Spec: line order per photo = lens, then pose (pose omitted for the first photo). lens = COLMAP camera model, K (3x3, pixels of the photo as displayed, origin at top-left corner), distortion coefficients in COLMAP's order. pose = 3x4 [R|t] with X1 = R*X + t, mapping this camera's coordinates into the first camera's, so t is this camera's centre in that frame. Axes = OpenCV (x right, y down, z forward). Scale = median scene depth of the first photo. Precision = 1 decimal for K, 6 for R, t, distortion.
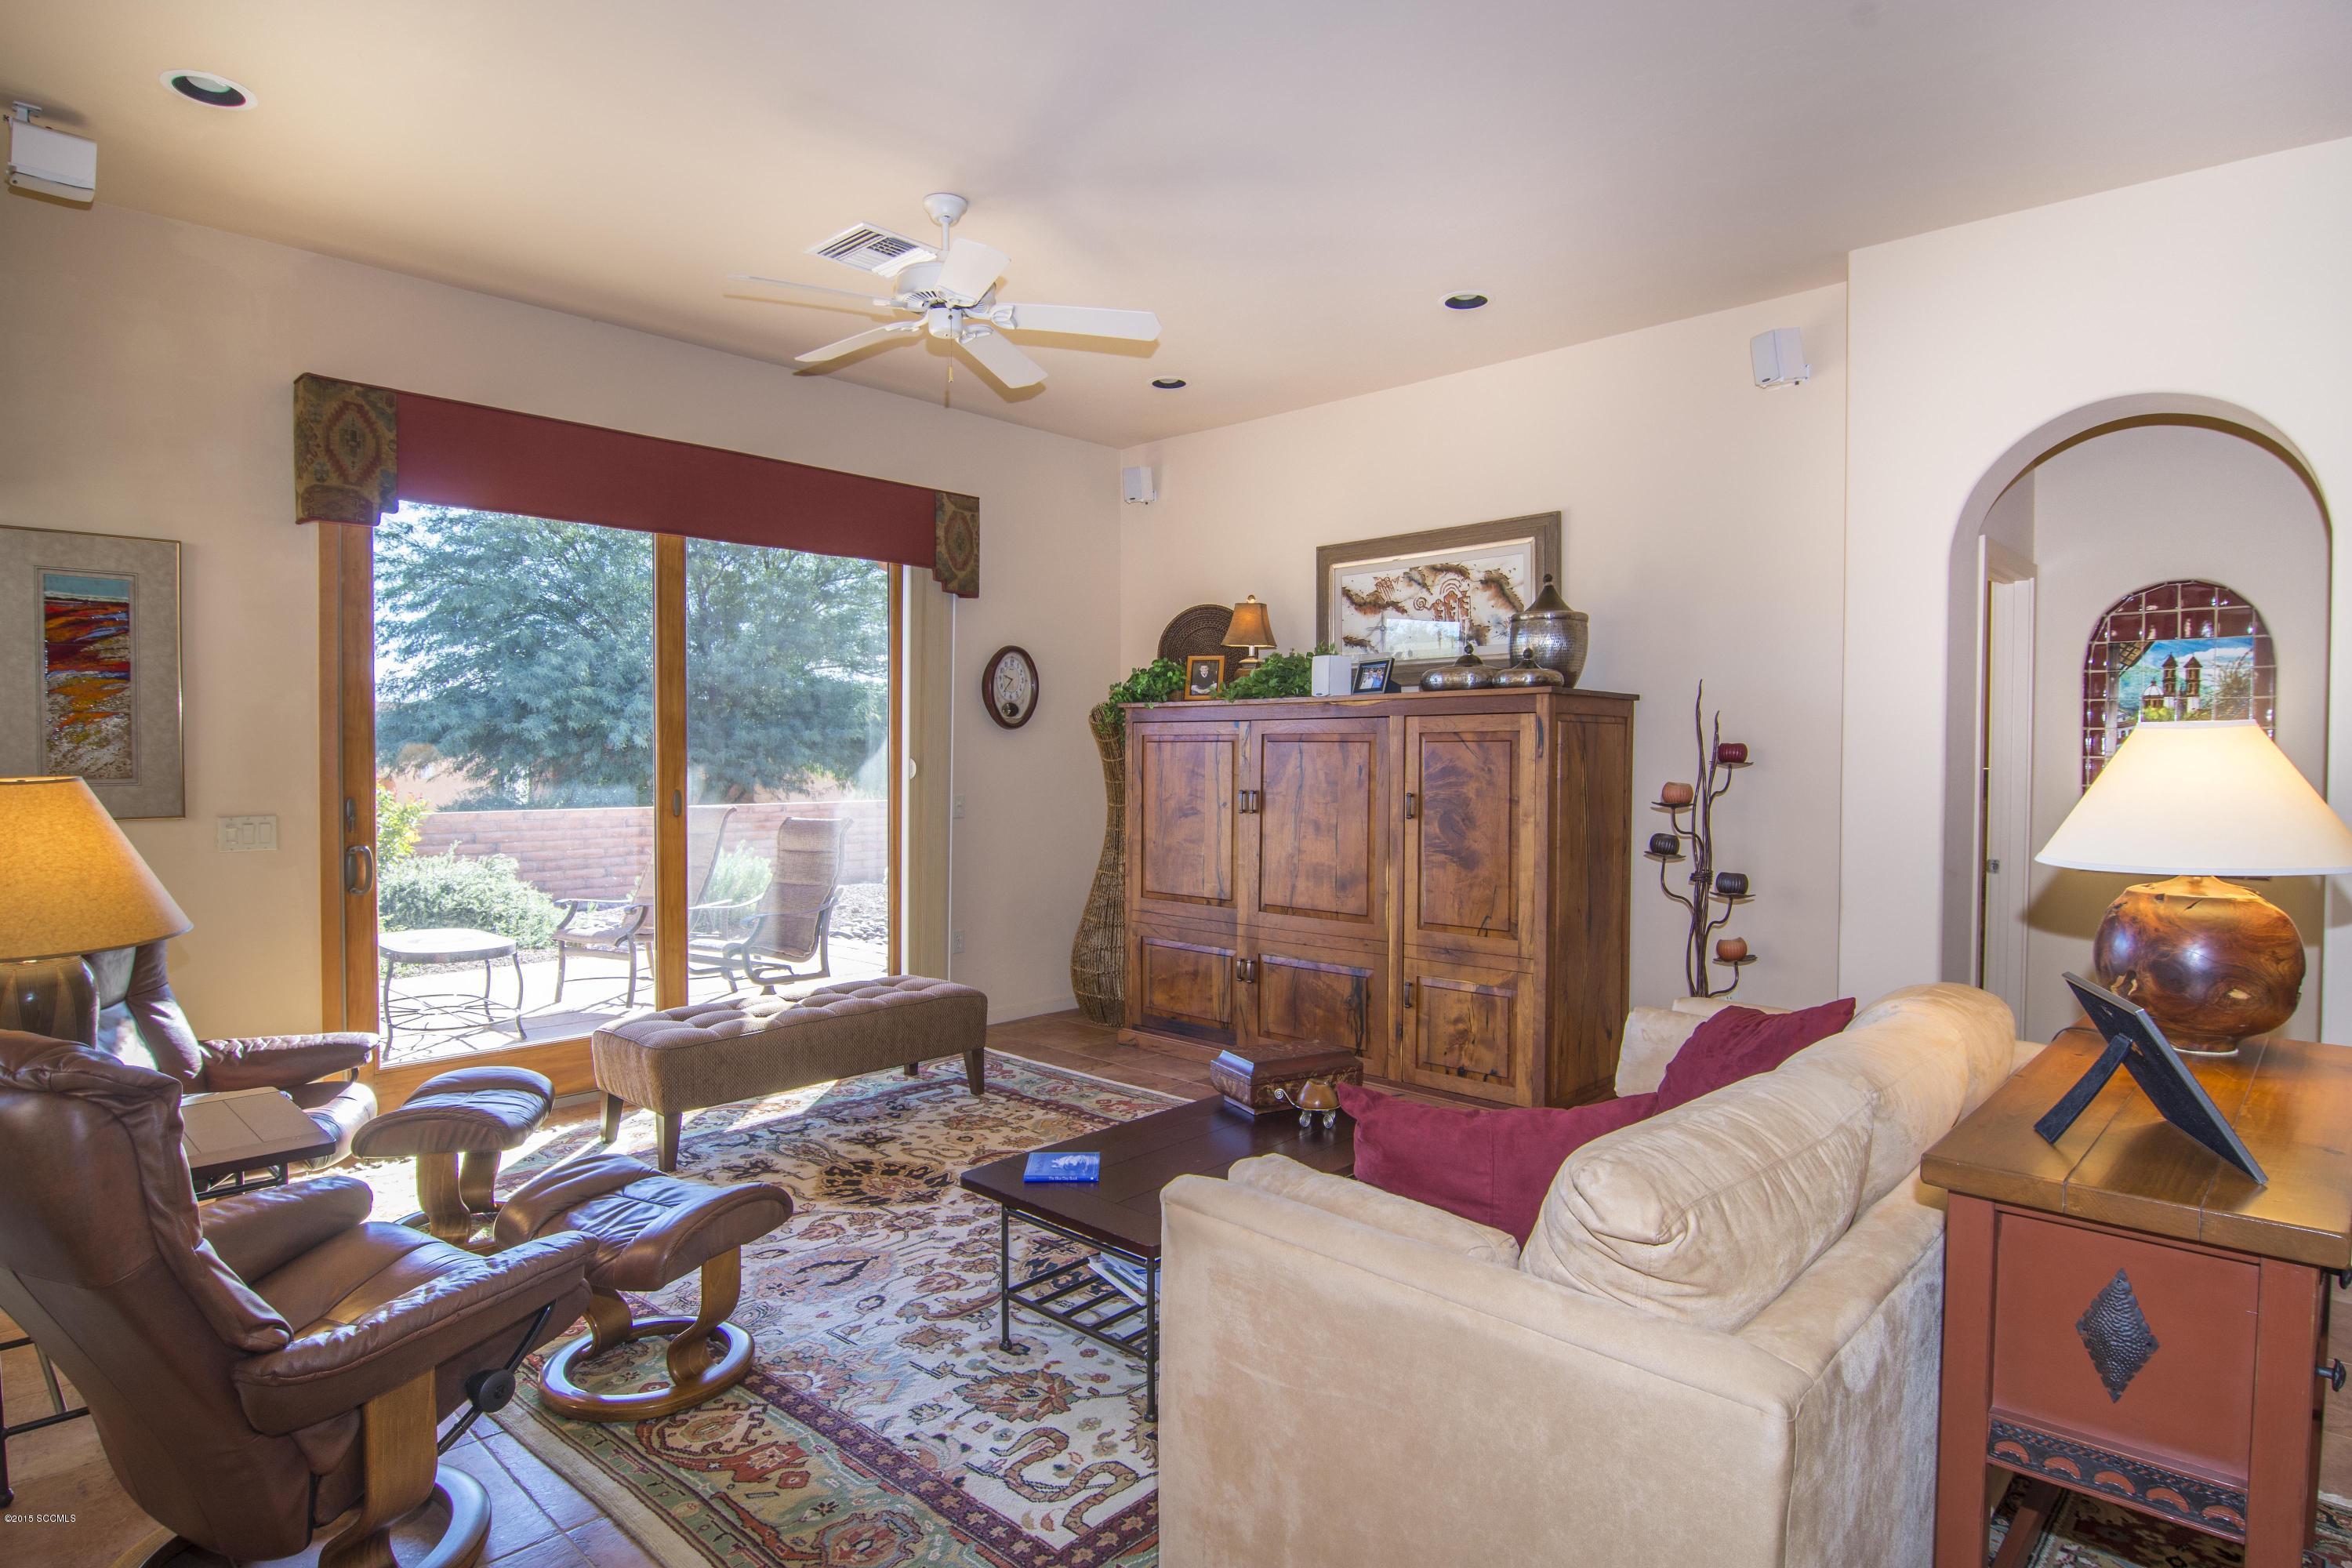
lens RADIAL K [[1282.4, 0, 1176.0], [0, 1282.4, 784.0], [0, 0, 1]] dist [-0.005922, -0.006186]
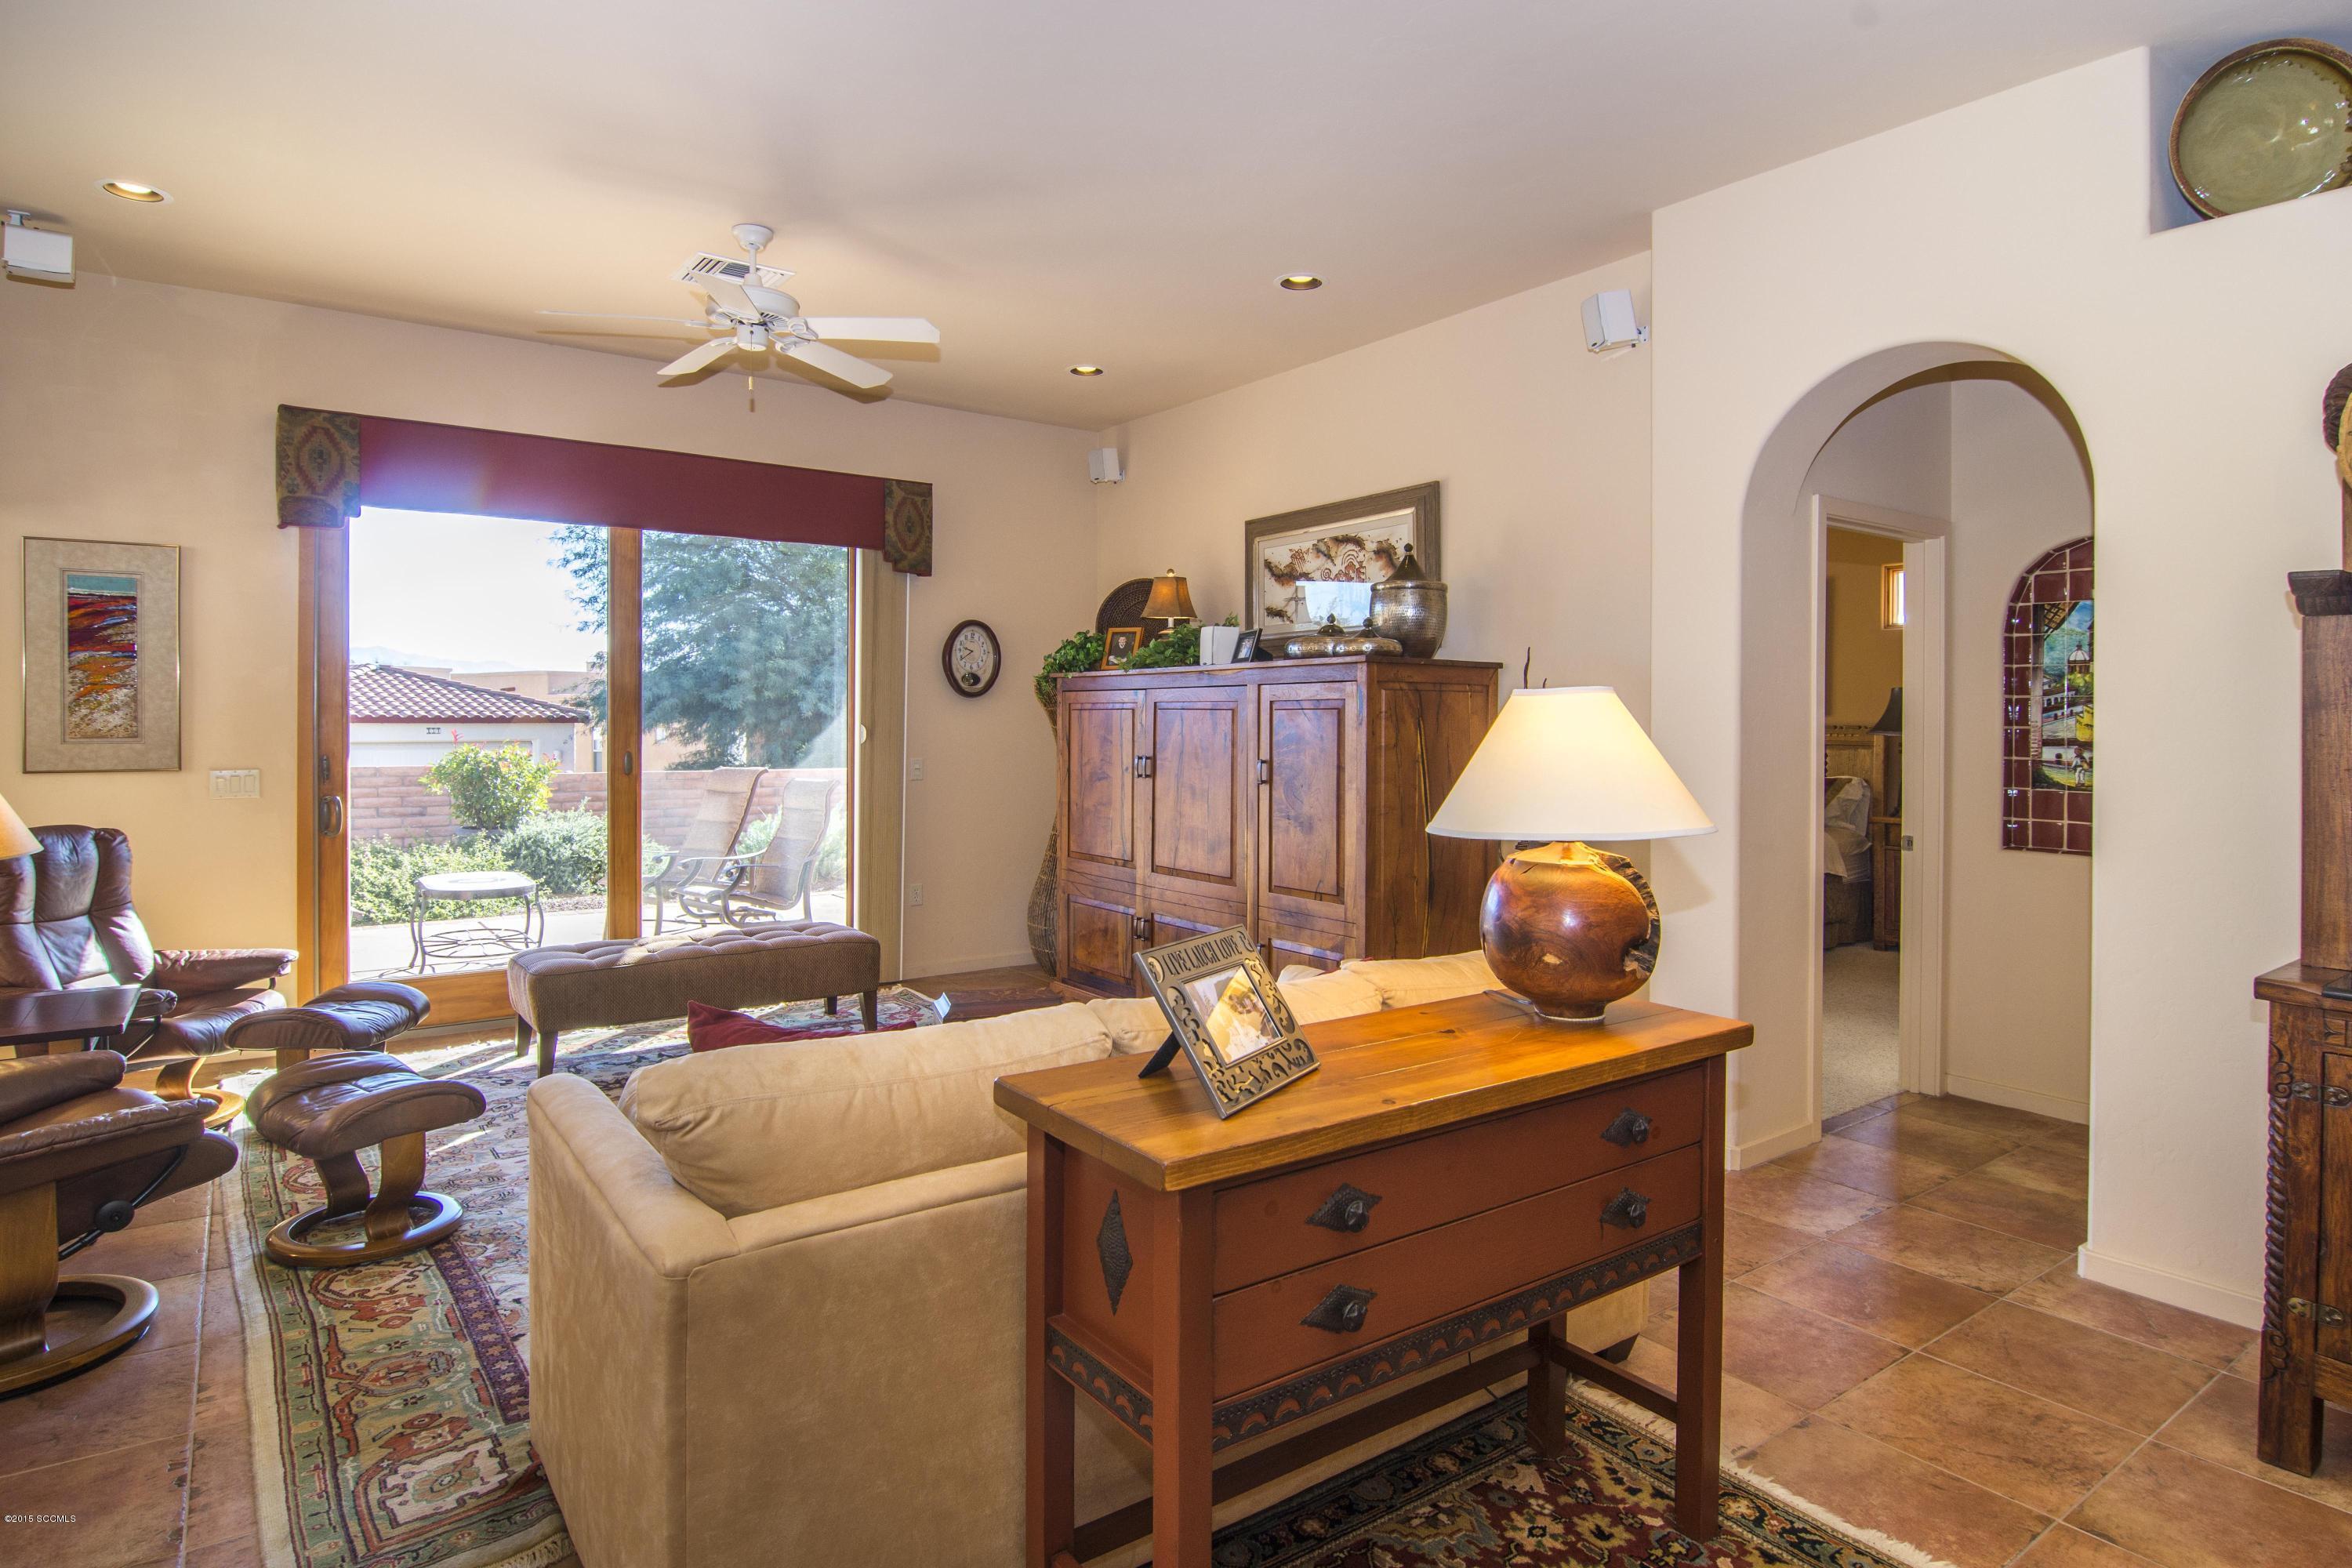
lens RADIAL K [[1281.5, 0, 1178.7], [0, 1281.5, 735.6], [0, 0, 1]] dist [-0.009400, -0.001897]
pose [[0.982880, 0.004802, -0.184184, 0.284825], [-0.007310, 0.999889, -0.012945, 0.001552], [0.184102, 0.014070, 0.982806, -0.021773]]
